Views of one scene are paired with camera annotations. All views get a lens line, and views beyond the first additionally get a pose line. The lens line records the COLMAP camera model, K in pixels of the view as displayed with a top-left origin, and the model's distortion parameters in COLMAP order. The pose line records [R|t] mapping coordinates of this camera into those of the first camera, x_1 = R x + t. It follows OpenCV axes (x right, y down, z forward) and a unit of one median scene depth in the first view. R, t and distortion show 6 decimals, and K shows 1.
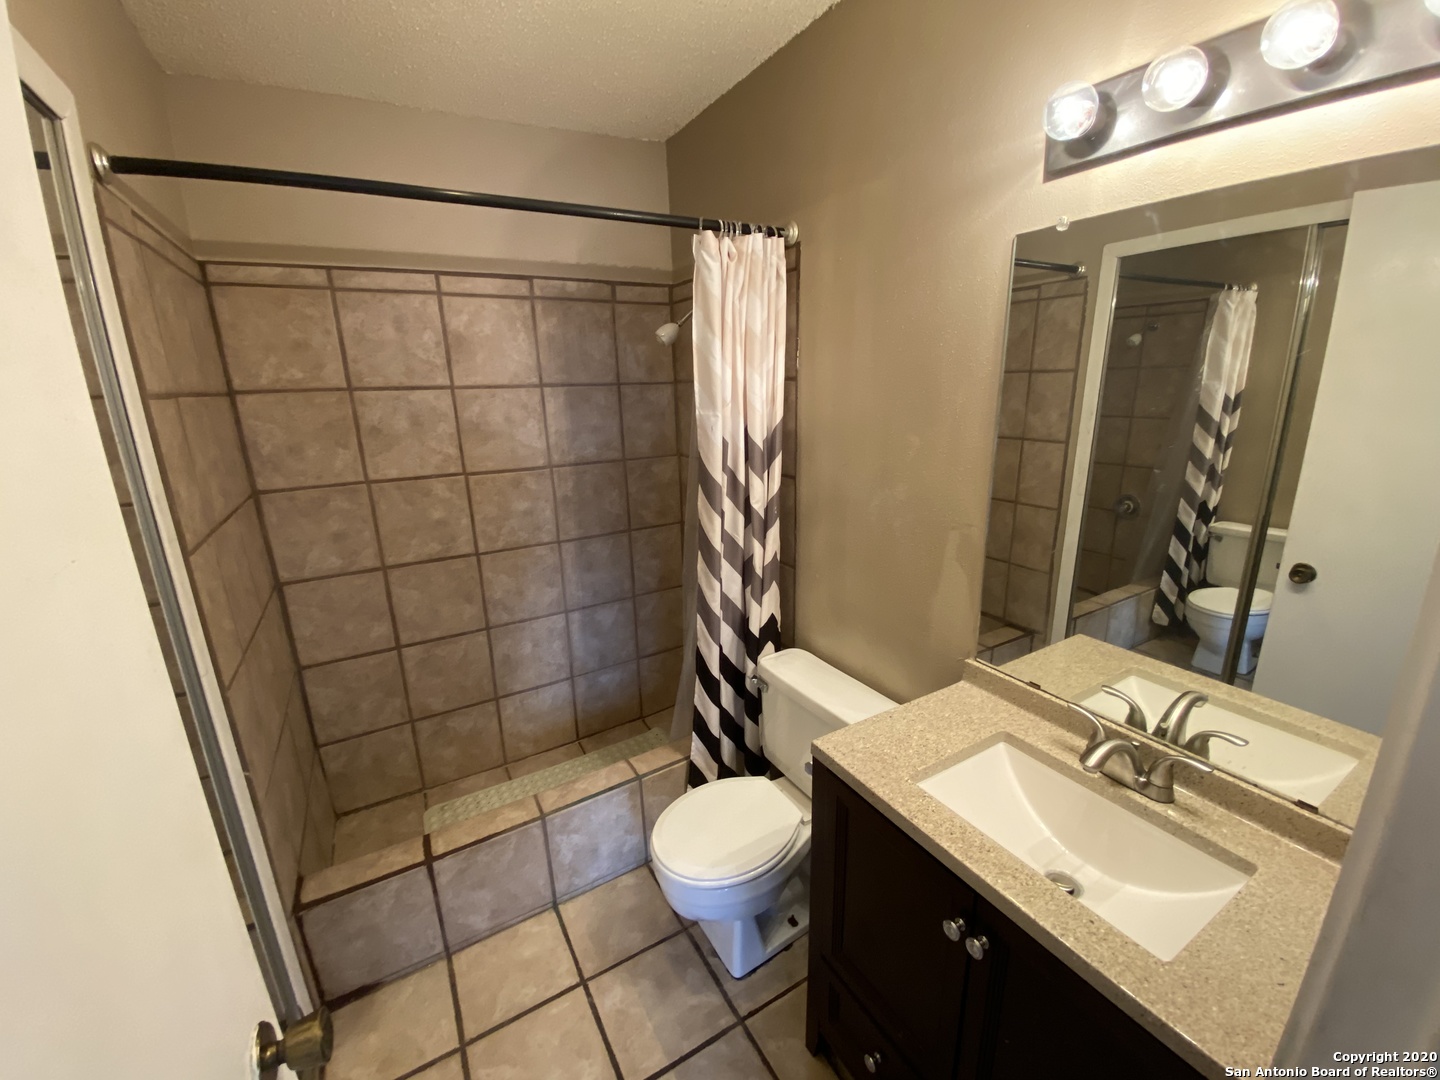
lens RADIAL K [[587.9, 0, 720.0], [0, 587.9, 540.0], [0, 0, 1]] dist [0.000828, -0.000095]
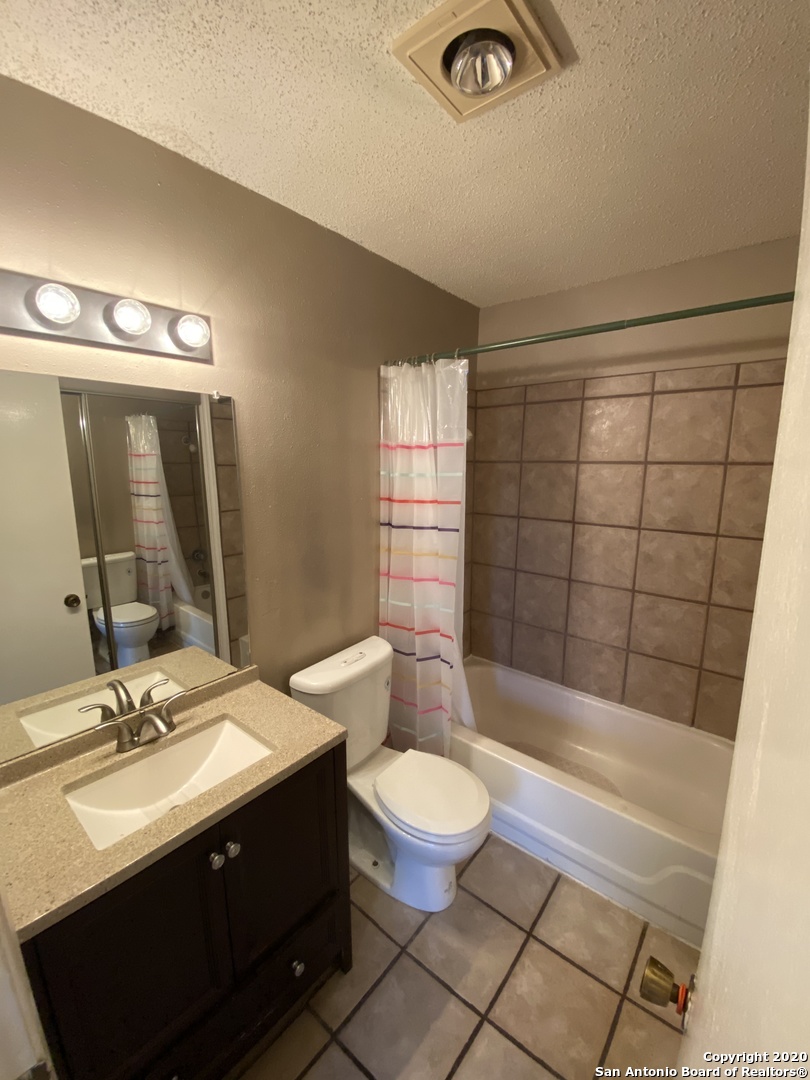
lens RADIAL K [[440.9, 0, 405.0], [0, 440.9, 540.0], [0, 0, 1]] dist [0.000828, -0.000095]
pose [[-0.342594, -0.145350, 0.928172, -0.591286], [0.249778, 0.938310, 0.239133, -0.214588], [-0.905671, 0.313763, -0.285154, 0.549331]]
